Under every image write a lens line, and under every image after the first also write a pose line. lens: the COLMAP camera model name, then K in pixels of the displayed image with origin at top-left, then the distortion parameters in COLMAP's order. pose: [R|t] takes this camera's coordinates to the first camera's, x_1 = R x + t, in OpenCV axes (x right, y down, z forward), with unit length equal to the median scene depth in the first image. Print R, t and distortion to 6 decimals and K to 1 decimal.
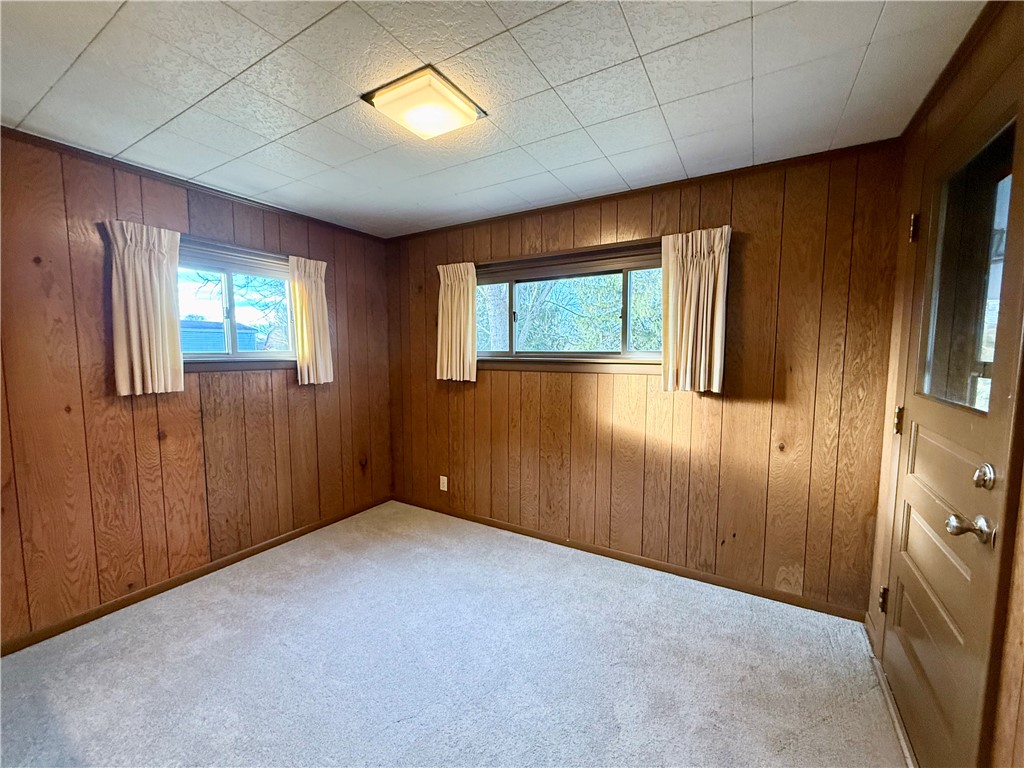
lens RADIAL K [[408.5, 0, 517.2], [0, 408.5, 381.9], [0, 0, 1]] dist [0.001328, -0.000348]
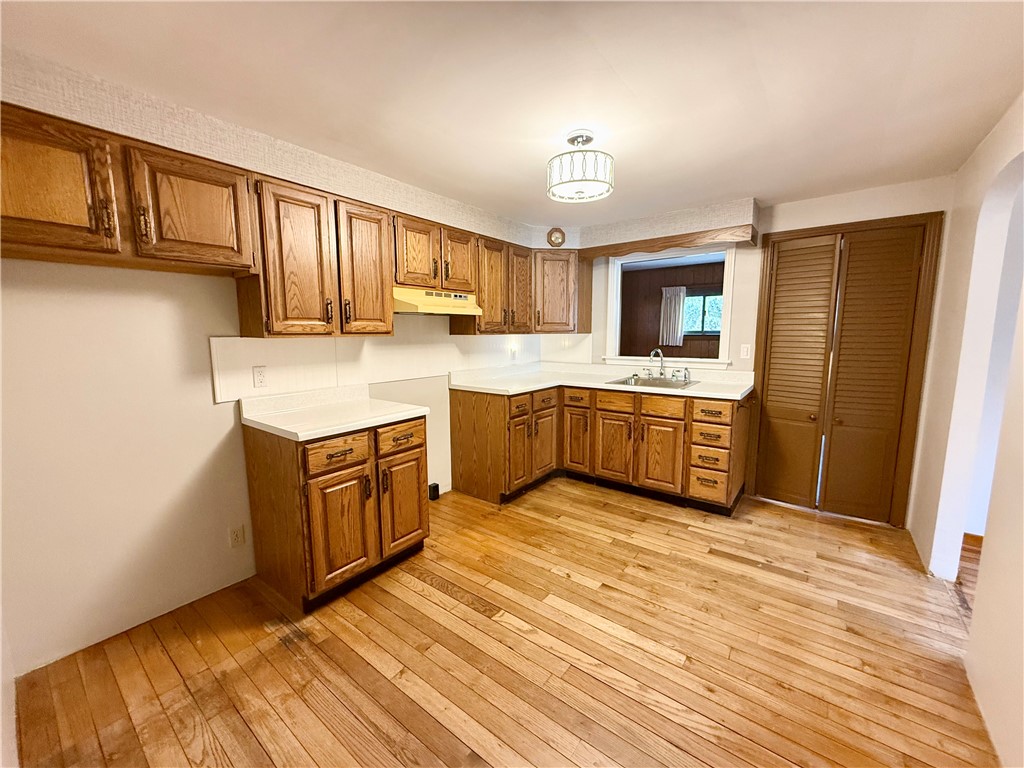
lens RADIAL K [[408.5, 0, 510.9], [0, 408.5, 385.5], [0, 0, 1]] dist [0.001328, -0.000348]
pose [[0.991331, 0.008850, -0.131087, -0.711667], [-0.002062, 0.998654, 0.051824, 0.096142], [0.131369, -0.051105, 0.990015, -1.171955]]
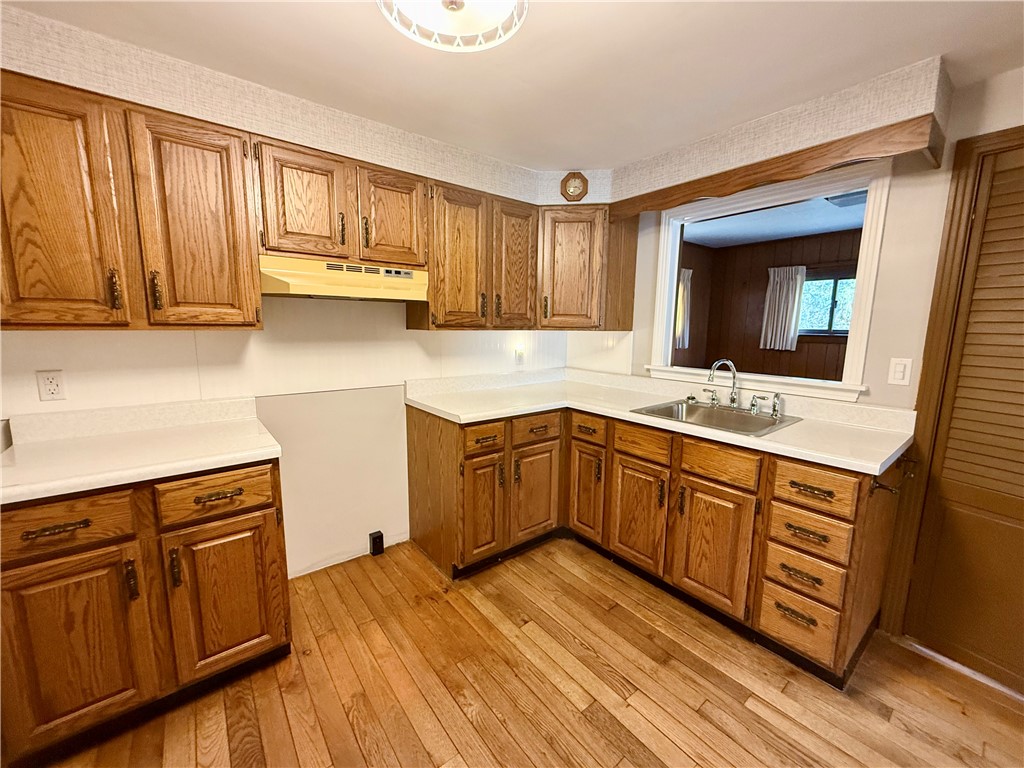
lens RADIAL K [[408.5, 0, 510.1], [0, 408.5, 385.6], [0, 0, 1]] dist [0.001328, -0.000348]
pose [[0.928845, 0.062676, -0.365129, -0.525091], [-0.038472, 0.996575, 0.073198, 0.056876], [0.368466, -0.053942, 0.928075, -0.724562]]
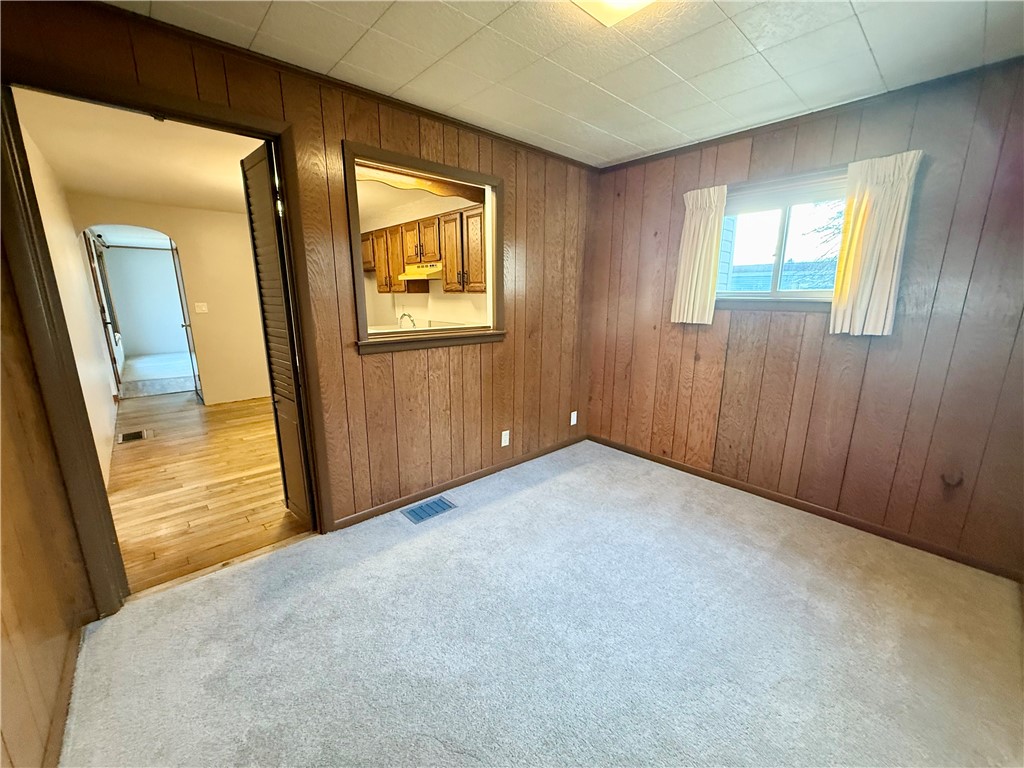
lens RADIAL K [[408.5, 0, 507.9], [0, 408.5, 386.2], [0, 0, 1]] dist [0.001328, -0.000348]
pose [[-0.310131, 0.206850, -0.927918, 0.425891], [-0.077805, 0.967247, 0.241621, -0.036765], [0.947505, 0.147131, -0.283879, 0.641651]]
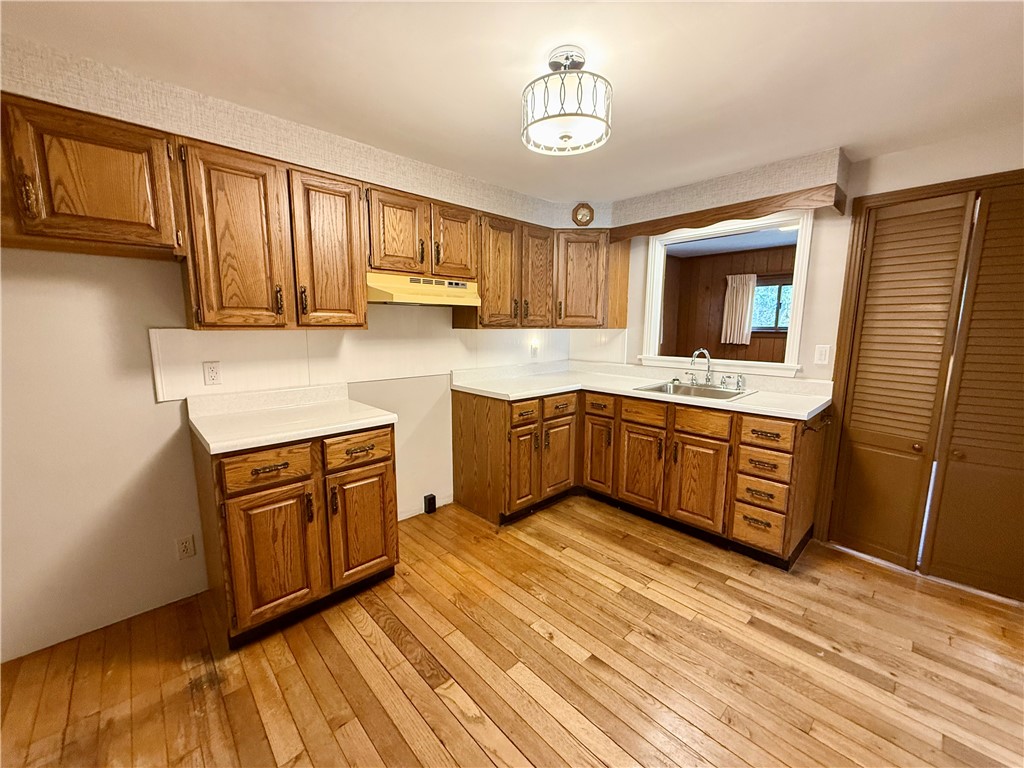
lens RADIAL K [[408.5, 0, 510.4], [0, 408.5, 385.9], [0, 0, 1]] dist [0.001328, -0.000348]
pose [[0.957351, 0.043587, -0.285620, -0.595721], [-0.024457, 0.997233, 0.070207, 0.080033], [0.287890, -0.060228, 0.955768, -0.978645]]
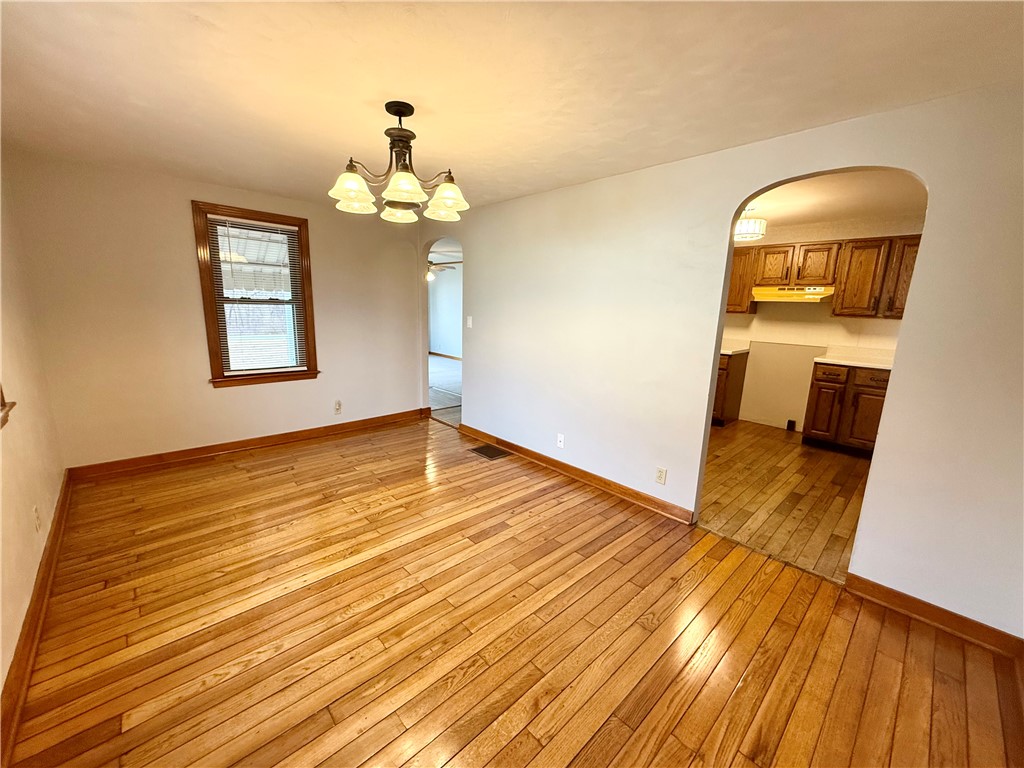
lens RADIAL K [[408.5, 0, 510.0], [0, 408.5, 385.7], [0, 0, 1]] dist [0.001328, -0.000348]
pose [[-0.282766, 0.173639, -0.943342, 0.837060], [-0.110281, 0.971071, 0.211799, 0.071370], [0.952828, 0.163922, -0.255437, -0.751355]]
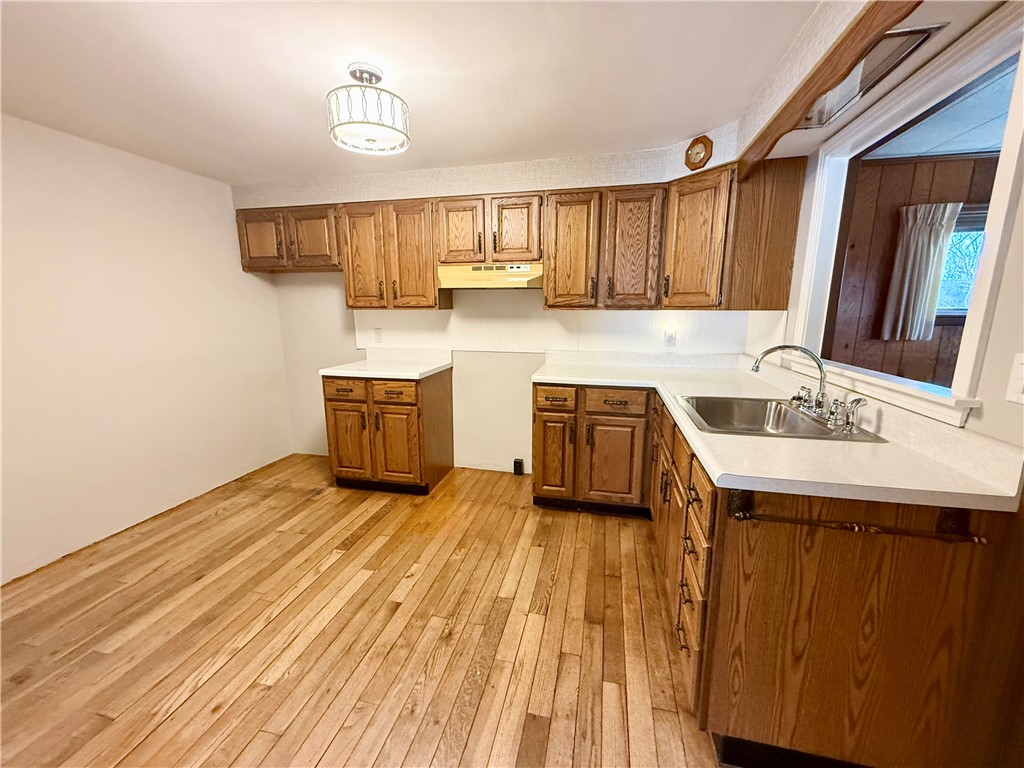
lens RADIAL K [[408.5, 0, 507.9], [0, 408.5, 385.9], [0, 0, 1]] dist [0.001328, -0.000348]
pose [[0.286121, 0.175741, -0.941939, -0.010928], [-0.076324, 0.984093, 0.160422, 0.043732], [0.955149, 0.025993, 0.294984, -0.426060]]
